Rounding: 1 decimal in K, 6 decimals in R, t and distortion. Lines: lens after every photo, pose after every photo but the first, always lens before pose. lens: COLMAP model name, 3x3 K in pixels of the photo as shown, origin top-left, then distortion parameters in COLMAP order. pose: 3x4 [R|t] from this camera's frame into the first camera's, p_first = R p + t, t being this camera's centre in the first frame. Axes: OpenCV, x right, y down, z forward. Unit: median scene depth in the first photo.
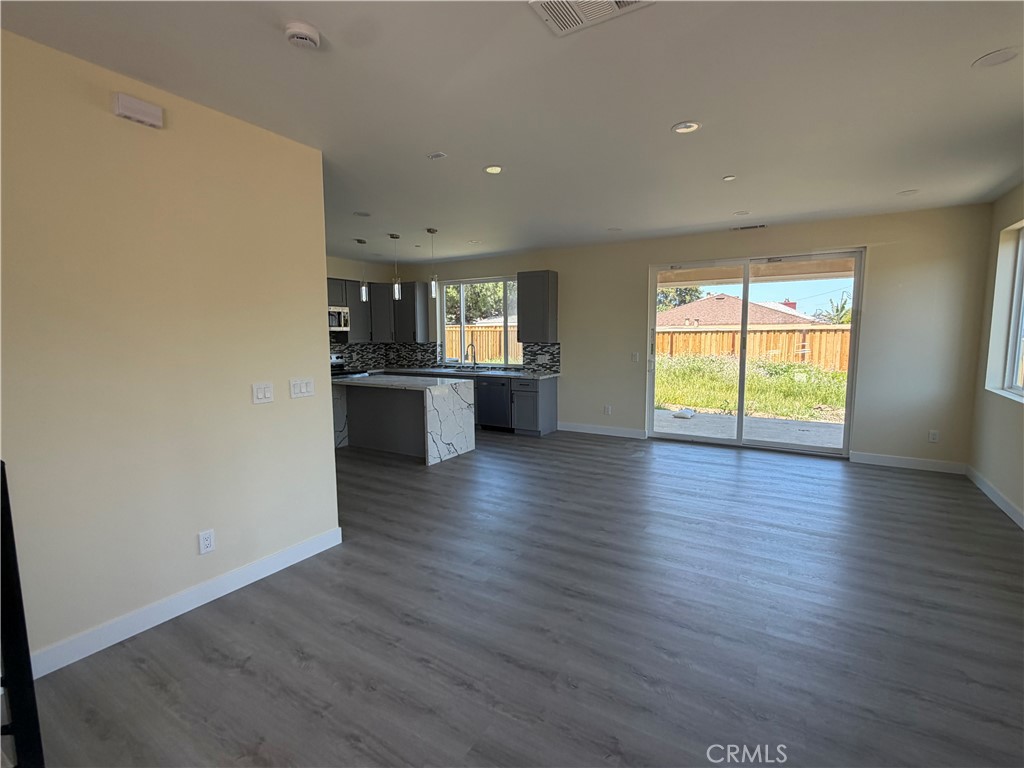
lens RADIAL K [[478.9, 0, 513.5], [0, 478.9, 383.0], [0, 0, 1]] dist [-0.000163, 0.000035]
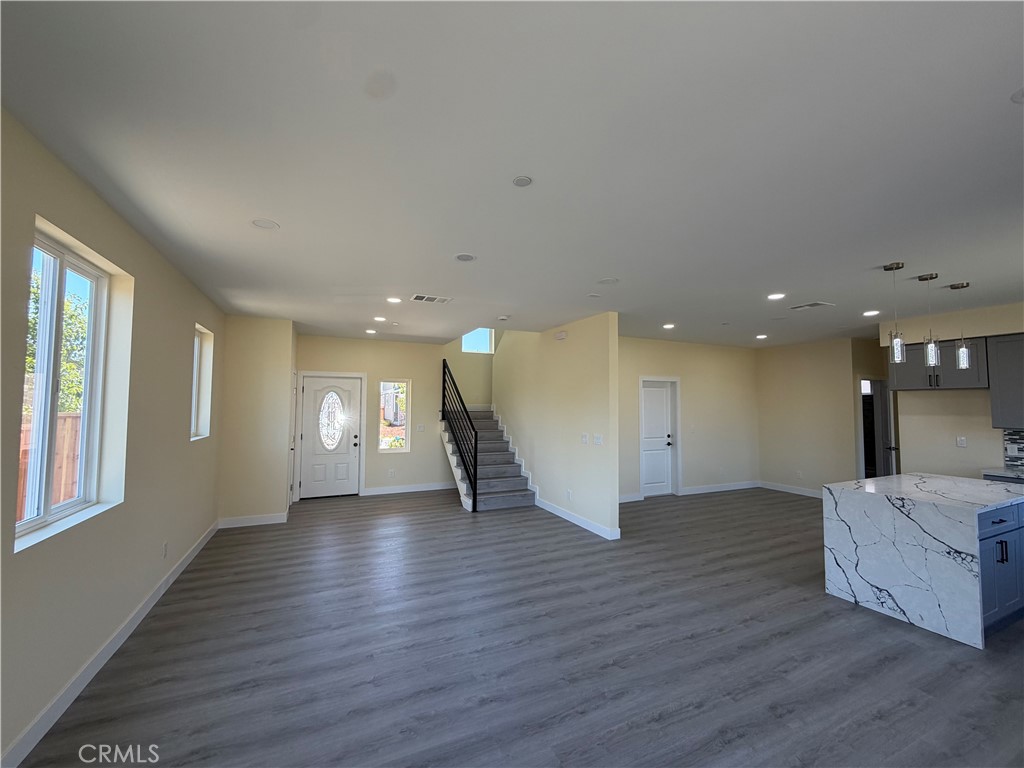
lens RADIAL K [[408.5, 0, 511.6], [0, 408.5, 384.4], [0, 0, 1]] dist [-0.001235, 0.000689]
pose [[-0.550381, -0.040116, -0.833949, 0.456343], [-0.089783, 0.995897, 0.011347, -0.080815], [0.830072, 0.081120, -0.551724, 0.661540]]
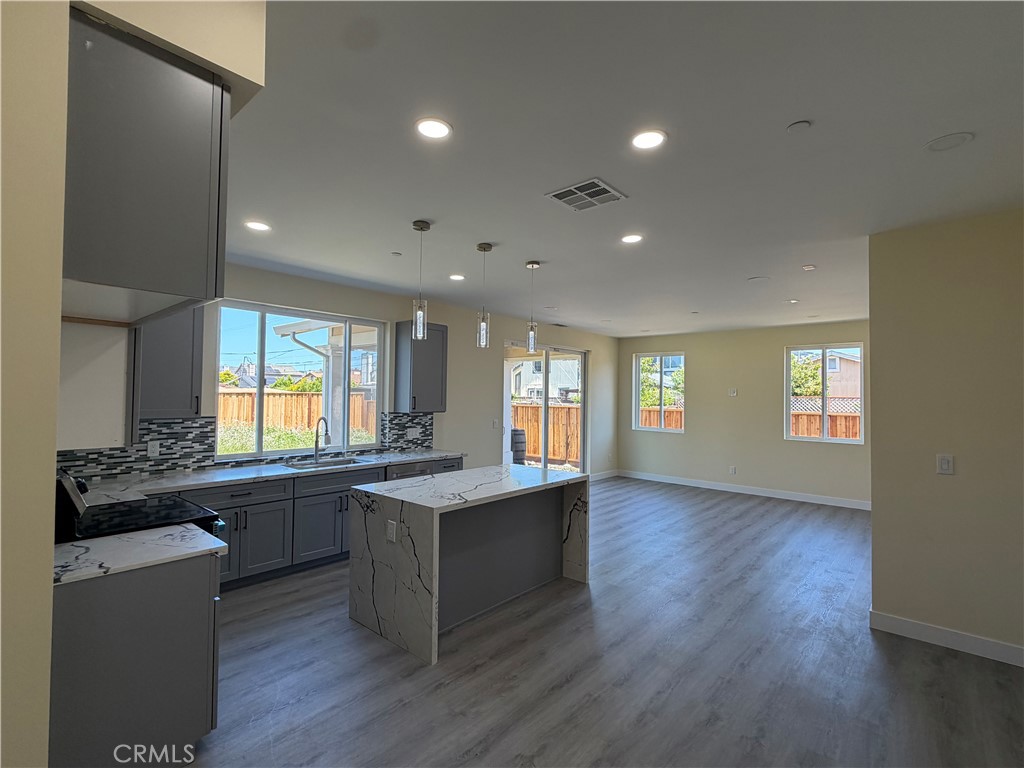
lens RADIAL K [[478.9, 0, 518.2], [0, 478.9, 387.9], [0, 0, 1]] dist [-0.000163, 0.000035]
pose [[0.159852, 0.026180, 0.986794, -0.669453], [0.088795, 0.995214, -0.040788, -0.074983], [-0.983139, 0.094142, 0.156763, 0.694526]]
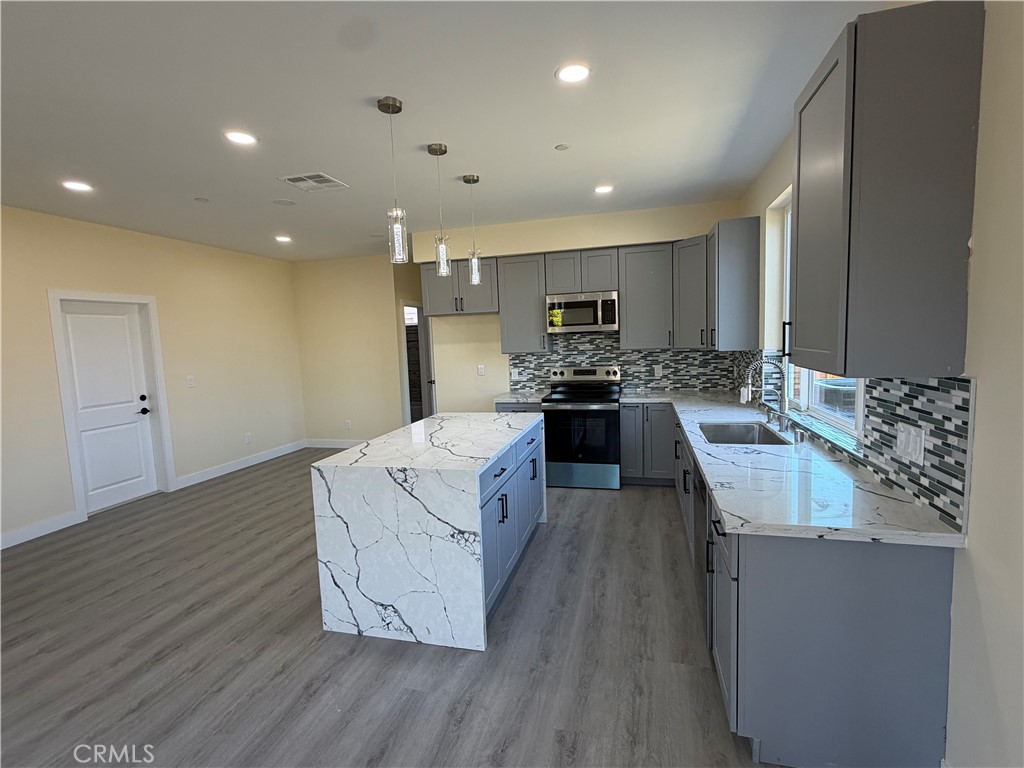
lens RADIAL K [[478.9, 0, 512.2], [0, 478.9, 383.4], [0, 0, 1]] dist [-0.000163, 0.000035]
pose [[0.286550, 0.085879, -0.954209, 0.217624], [-0.063895, 0.995470, 0.070404, -0.080532], [0.955932, 0.040795, 0.290739, 0.742040]]
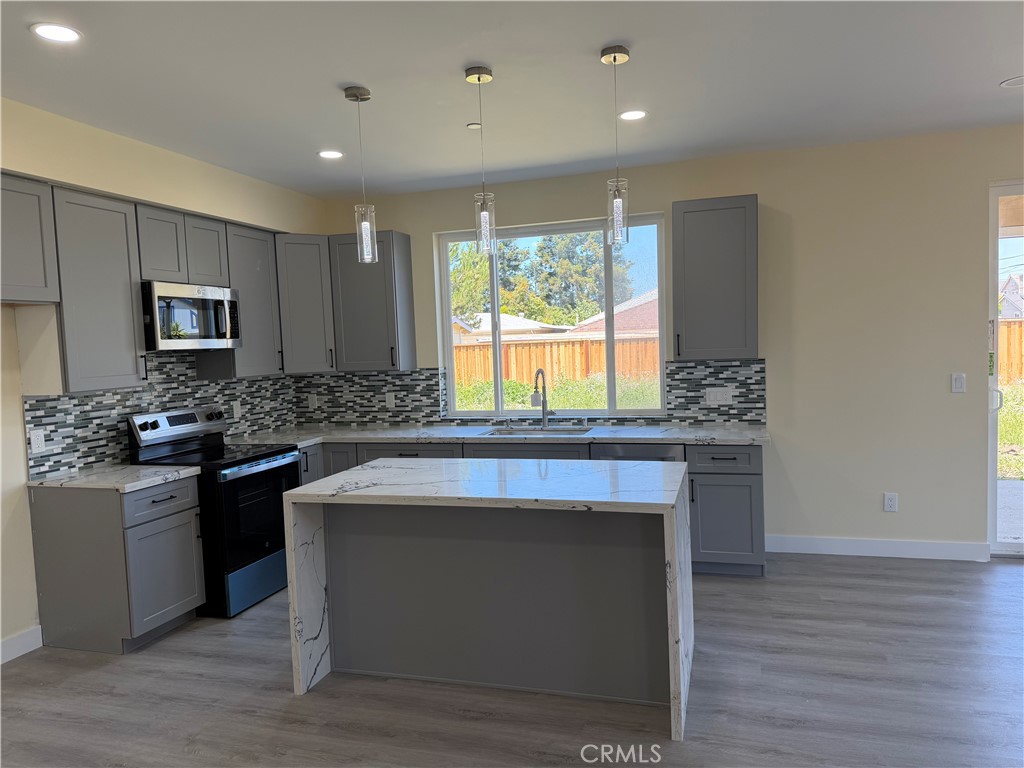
lens RADIAL K [[718.7, 0, 515.2], [0, 718.7, 389.0], [0, 0, 1]] dist [0.039651, -0.041324]
pose [[0.968424, -0.046156, 0.244999, -0.286904], [0.057078, 0.997659, -0.037665, -0.041195], [-0.242687, 0.050460, 0.968791, 0.383747]]
